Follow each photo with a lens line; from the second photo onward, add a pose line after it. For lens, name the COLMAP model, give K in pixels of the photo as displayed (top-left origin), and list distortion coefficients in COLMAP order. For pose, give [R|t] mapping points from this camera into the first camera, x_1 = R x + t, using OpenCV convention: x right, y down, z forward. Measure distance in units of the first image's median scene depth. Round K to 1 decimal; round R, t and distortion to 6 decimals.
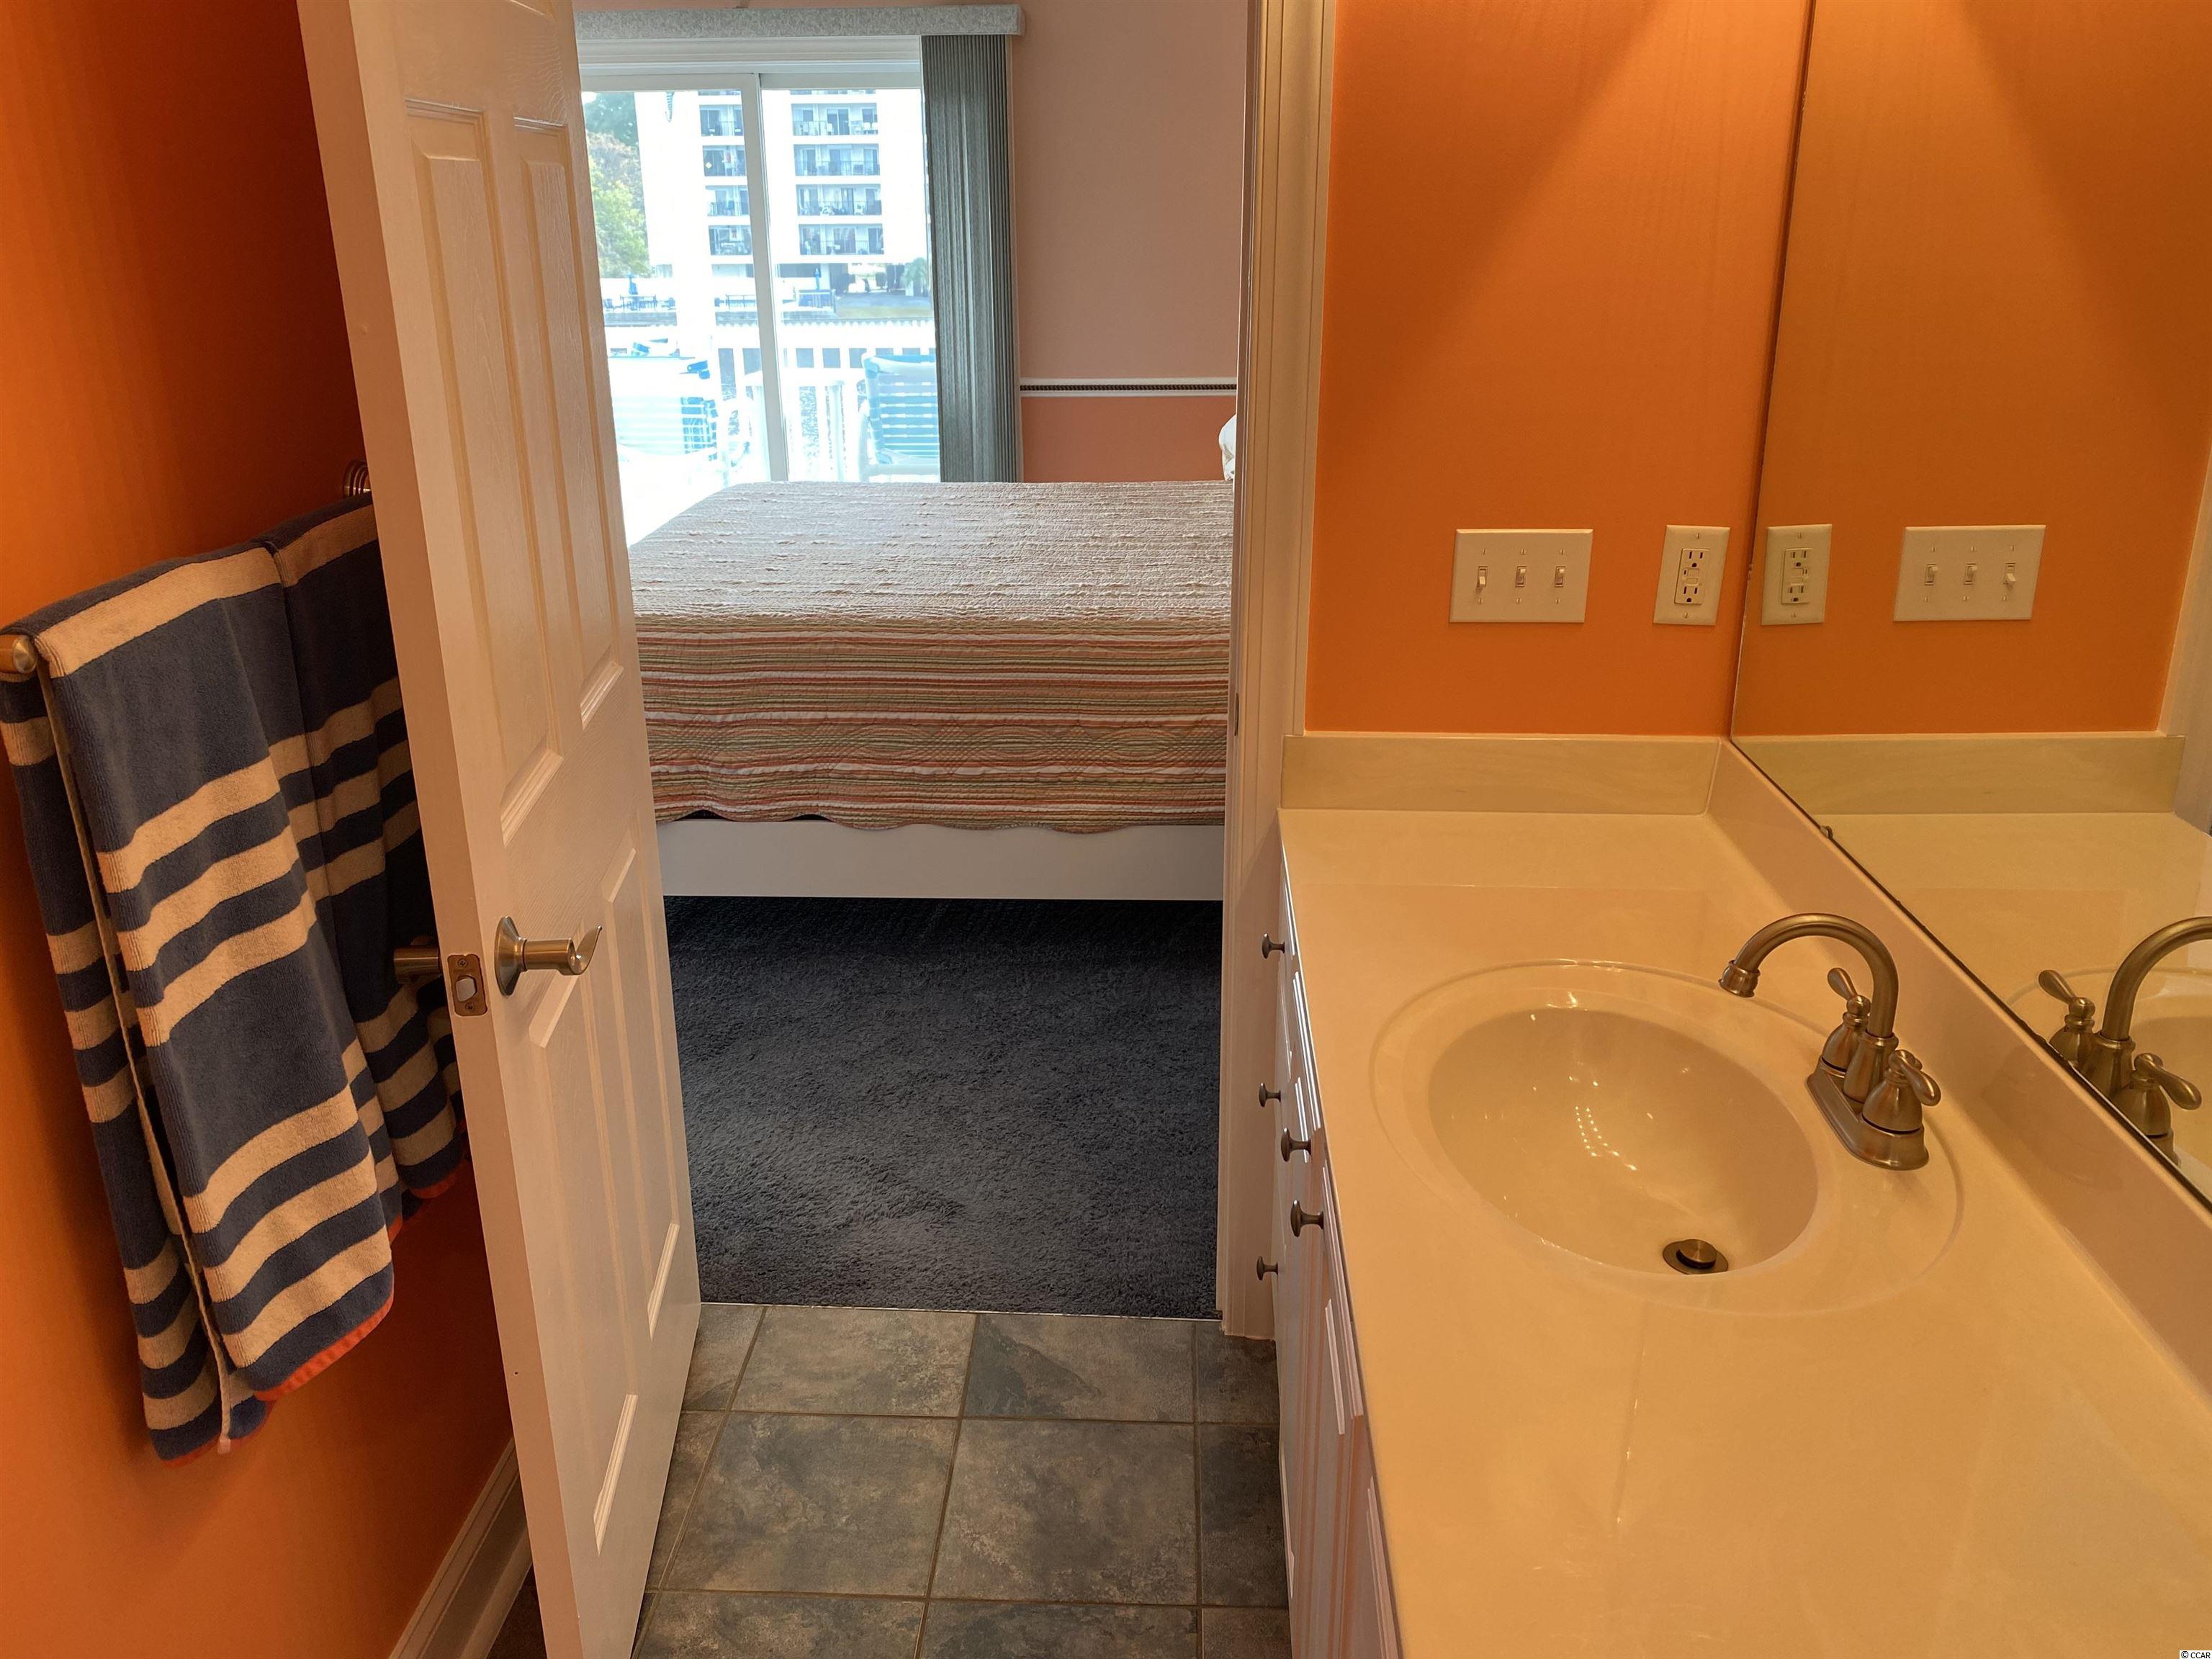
lens RADIAL K [[1667.7, 0, 1106.0], [0, 1667.7, 829.5], [0, 0, 1]] dist [0.139521, -0.460171]
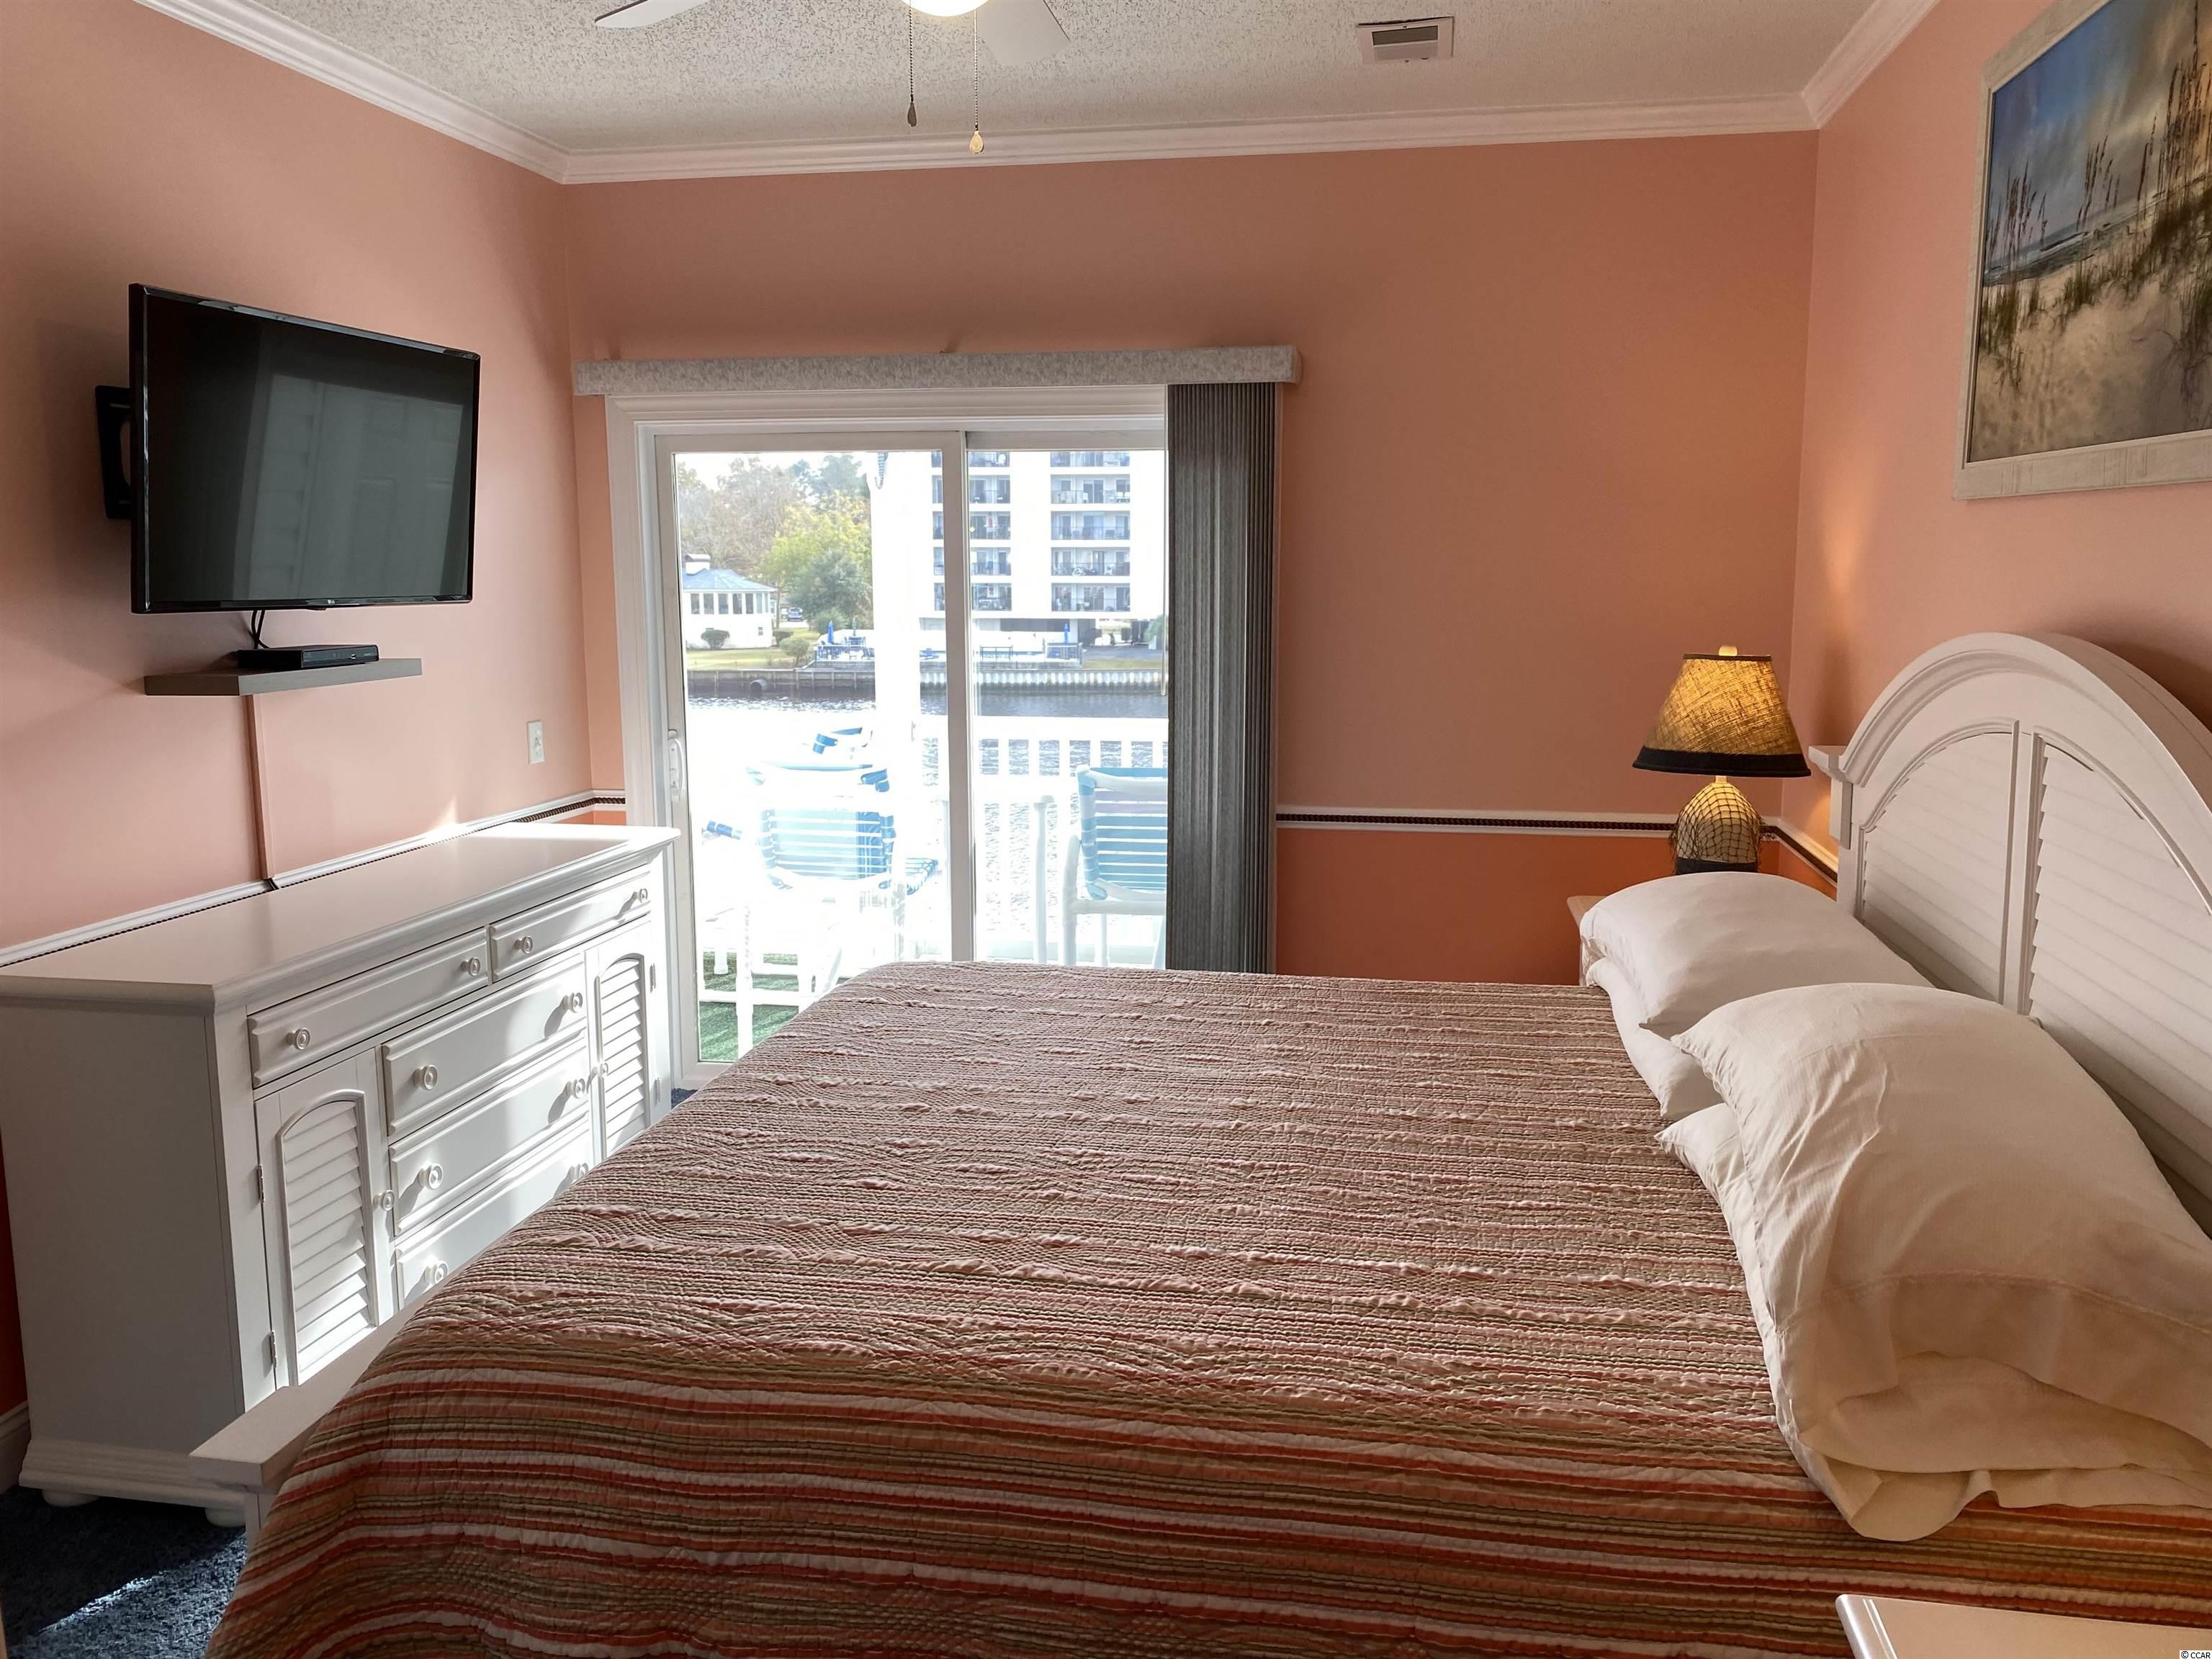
lens RADIAL K [[1681.7, 0, 1106.0], [0, 1681.7, 829.5], [0, 0, 1]] dist [0.067993, -0.003196]
pose [[0.990399, 0.025863, -0.135798, -0.025221], [-0.052318, 0.979401, -0.195032, -0.110233], [0.127956, 0.200264, 0.971350, 0.264099]]
